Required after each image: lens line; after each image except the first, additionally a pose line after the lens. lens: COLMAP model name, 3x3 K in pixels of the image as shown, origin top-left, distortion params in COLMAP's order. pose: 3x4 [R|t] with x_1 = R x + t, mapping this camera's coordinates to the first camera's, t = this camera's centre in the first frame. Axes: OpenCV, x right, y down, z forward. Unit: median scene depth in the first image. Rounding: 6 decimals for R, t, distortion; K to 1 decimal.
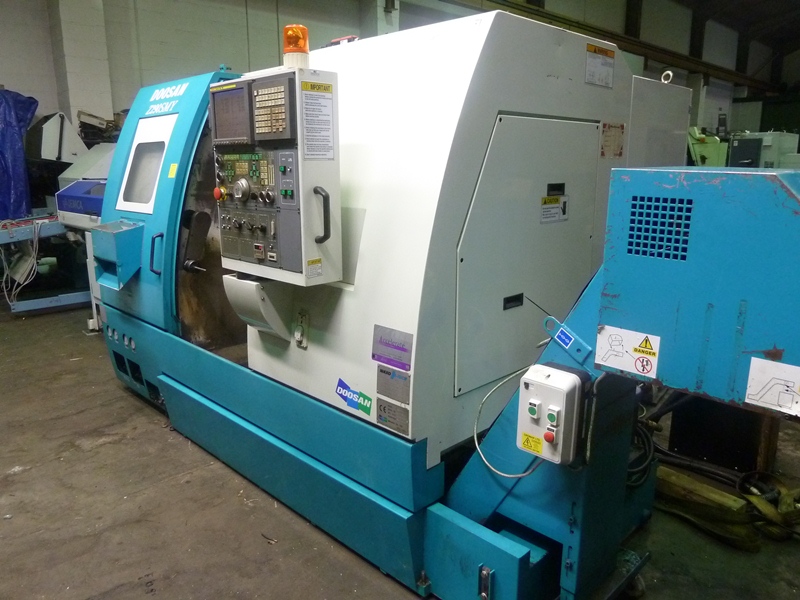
lens RADIAL K [[599.9, 0, 397.5], [0, 599.9, 300.0], [0, 0, 1]] dist [-0.032827, 0.000741]
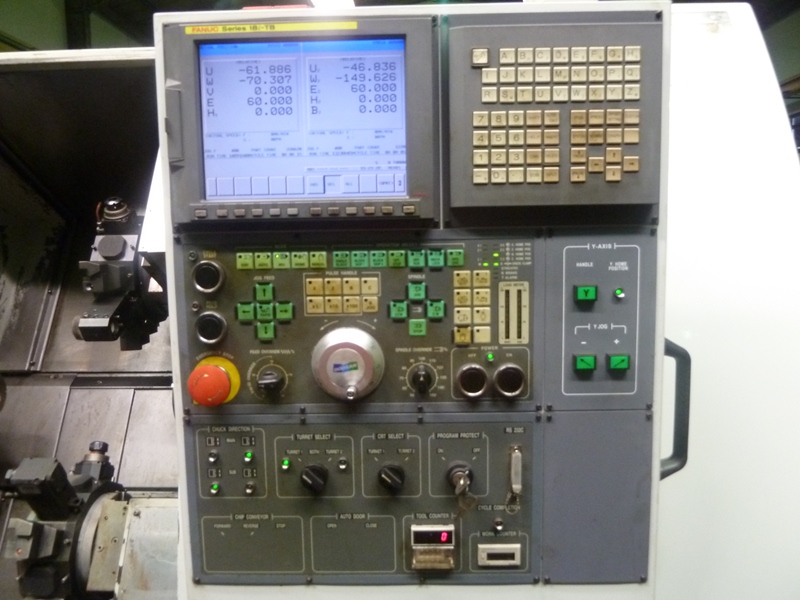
lens RADIAL K [[599.9, 0, 402.6], [0, 599.9, 300.3], [0, 0, 1]] dist [-0.032827, 0.000741]
pose [[0.725611, -0.080030, 0.683435, -0.470412], [0.168238, 0.983704, -0.063429, -0.202694], [-0.667221, 0.161005, 0.727250, 0.793514]]
